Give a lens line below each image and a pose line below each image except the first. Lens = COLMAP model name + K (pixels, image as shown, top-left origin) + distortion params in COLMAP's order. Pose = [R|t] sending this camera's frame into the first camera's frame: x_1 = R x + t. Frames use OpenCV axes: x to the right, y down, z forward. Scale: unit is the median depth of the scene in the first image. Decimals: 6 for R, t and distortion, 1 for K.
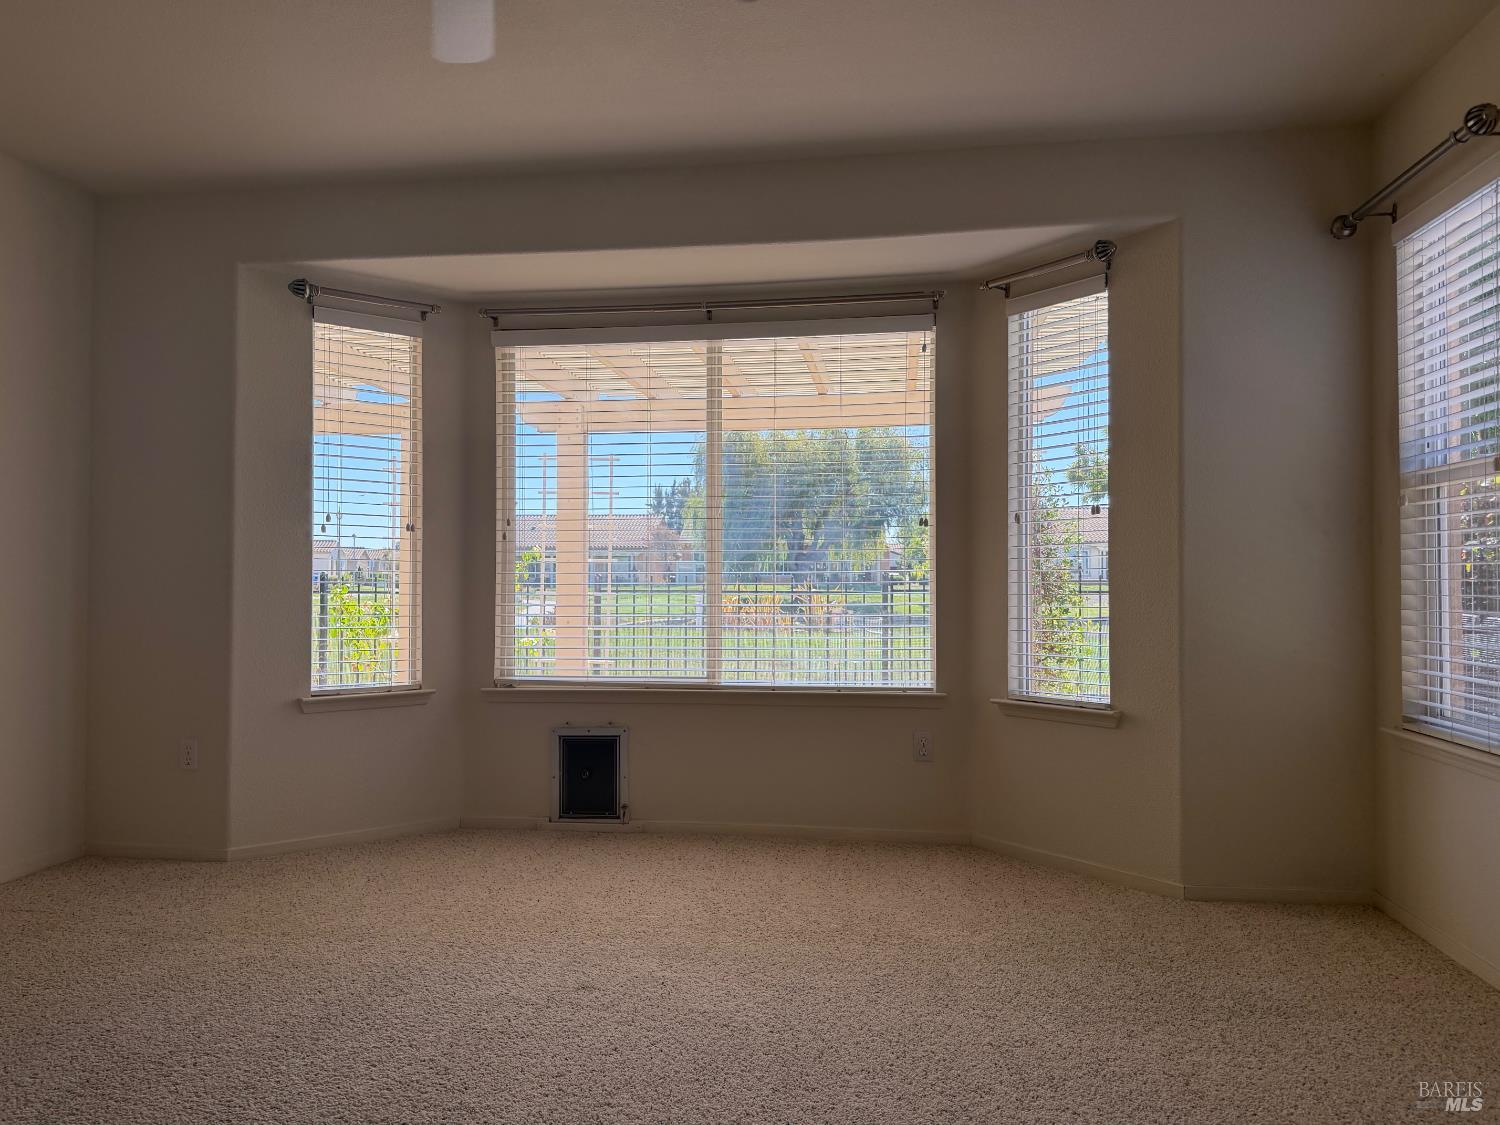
lens RADIAL K [[1054.0, 0, 804.4], [0, 1054.0, 565.0], [0, 0, 1]] dist [0.138945, -0.224972]
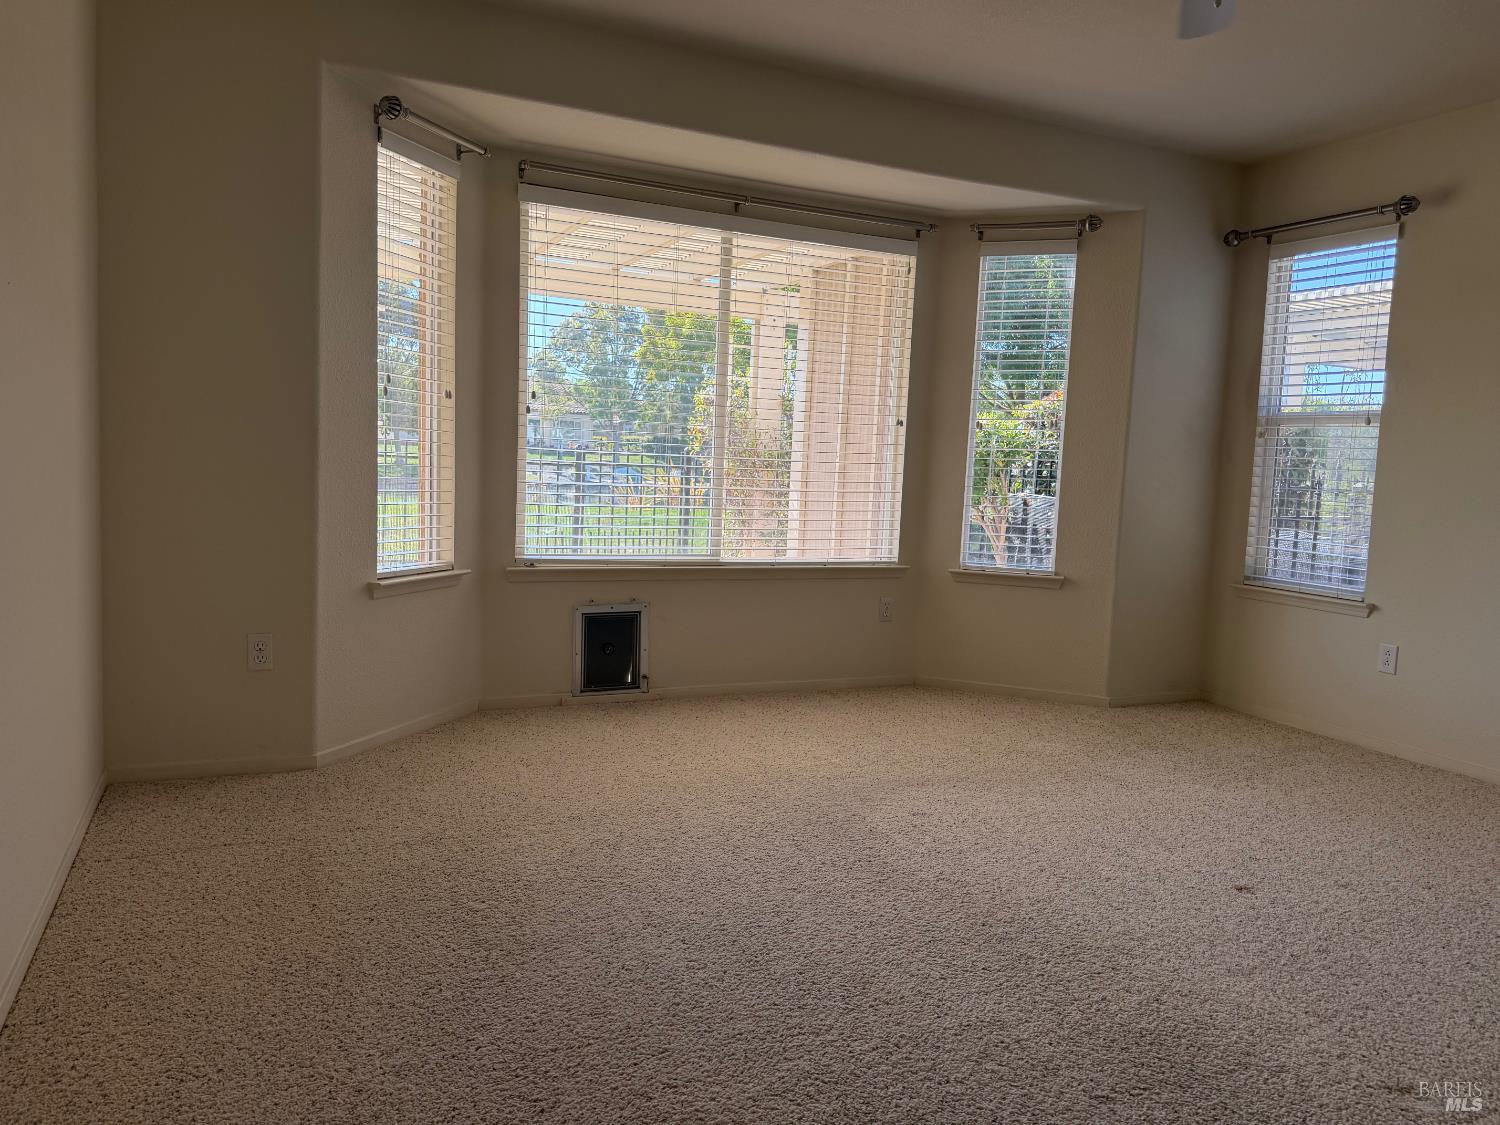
lens RADIAL K [[1047.9, 0, 751.7], [0, 1047.9, 563.8], [0, 0, 1]] dist [0.091861, -0.125889]
pose [[0.838234, -0.017215, 0.545039, -0.667460], [-0.053678, 0.992042, 0.113888, -0.008789], [-0.542663, -0.124722, 0.830639, 0.094808]]
